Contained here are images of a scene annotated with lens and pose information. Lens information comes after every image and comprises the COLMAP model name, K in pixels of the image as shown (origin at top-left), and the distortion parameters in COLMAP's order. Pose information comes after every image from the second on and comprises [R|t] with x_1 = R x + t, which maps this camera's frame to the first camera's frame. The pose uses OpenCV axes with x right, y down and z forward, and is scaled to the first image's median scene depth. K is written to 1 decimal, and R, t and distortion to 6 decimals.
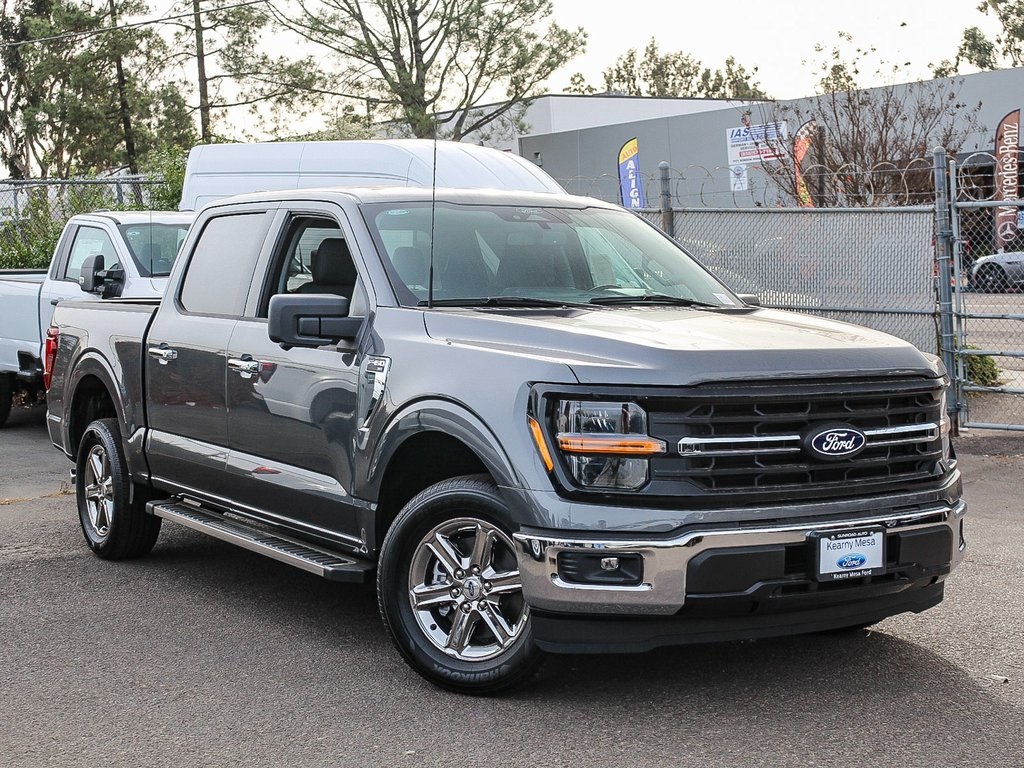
lens RADIAL K [[1647.2, 0, 512.0], [0, 1647.2, 384.0], [0, 0, 1]] dist [-0.041342, 0.065390]
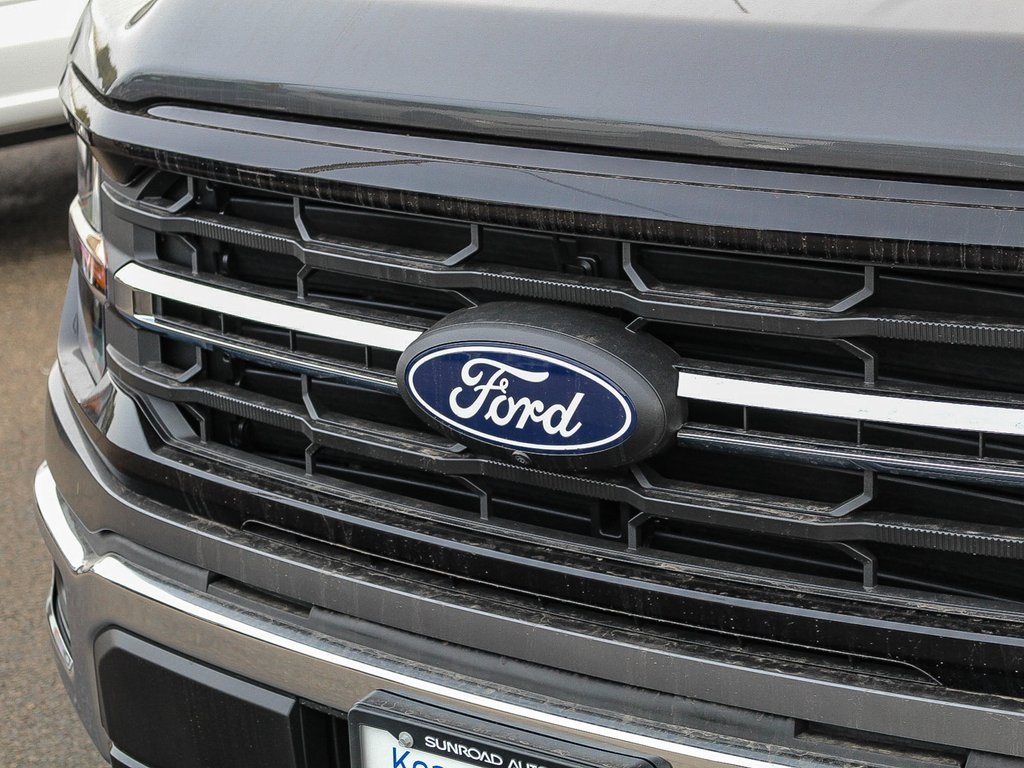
lens RADIAL K [[2640.8, 0, 512.0], [0, 2640.8, 384.0], [0, 0, 1]] dist [0.051581, -0.014458]
pose [[0.347502, 0.240936, -0.906196, 0.570923], [-0.003160, 0.966720, 0.255816, -0.071905], [0.937674, -0.086033, 0.336699, 0.865466]]
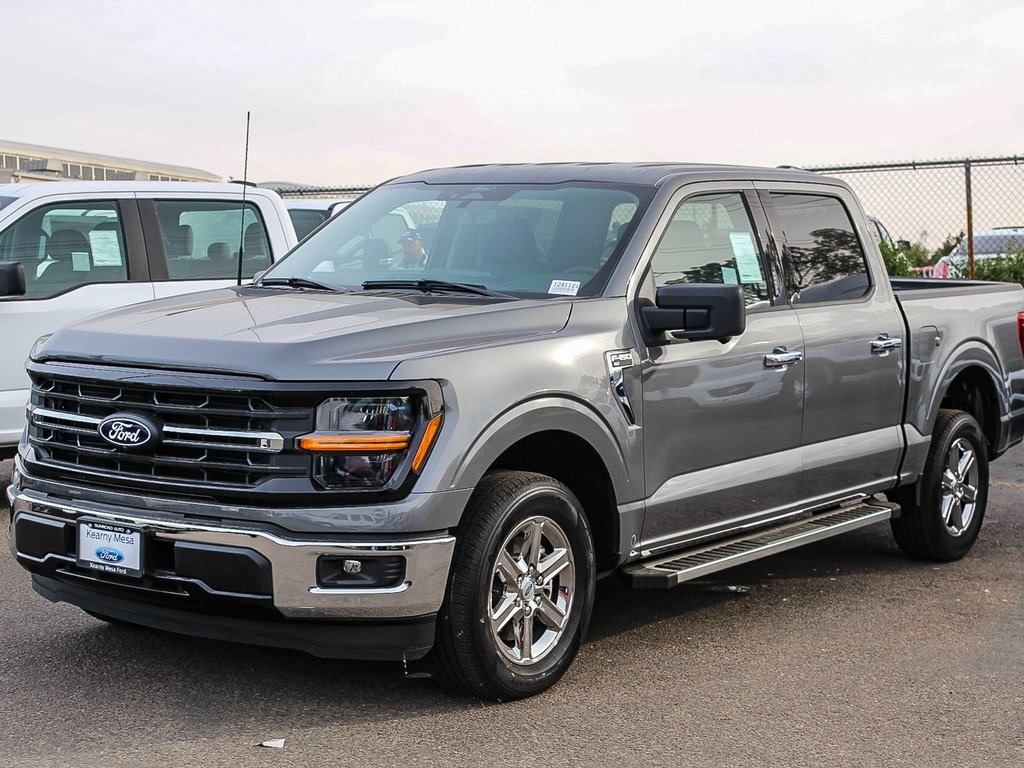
lens RADIAL K [[1790.7, 0, 512.0], [0, 1790.7, 384.0], [0, 0, 1]] dist [0.021943, -0.330543]
pose [[0.370325, 0.077534, -0.925661, 1.263355], [-0.066444, 0.996169, 0.056858, -0.068588], [0.926523, 0.040448, 0.374058, 0.818902]]
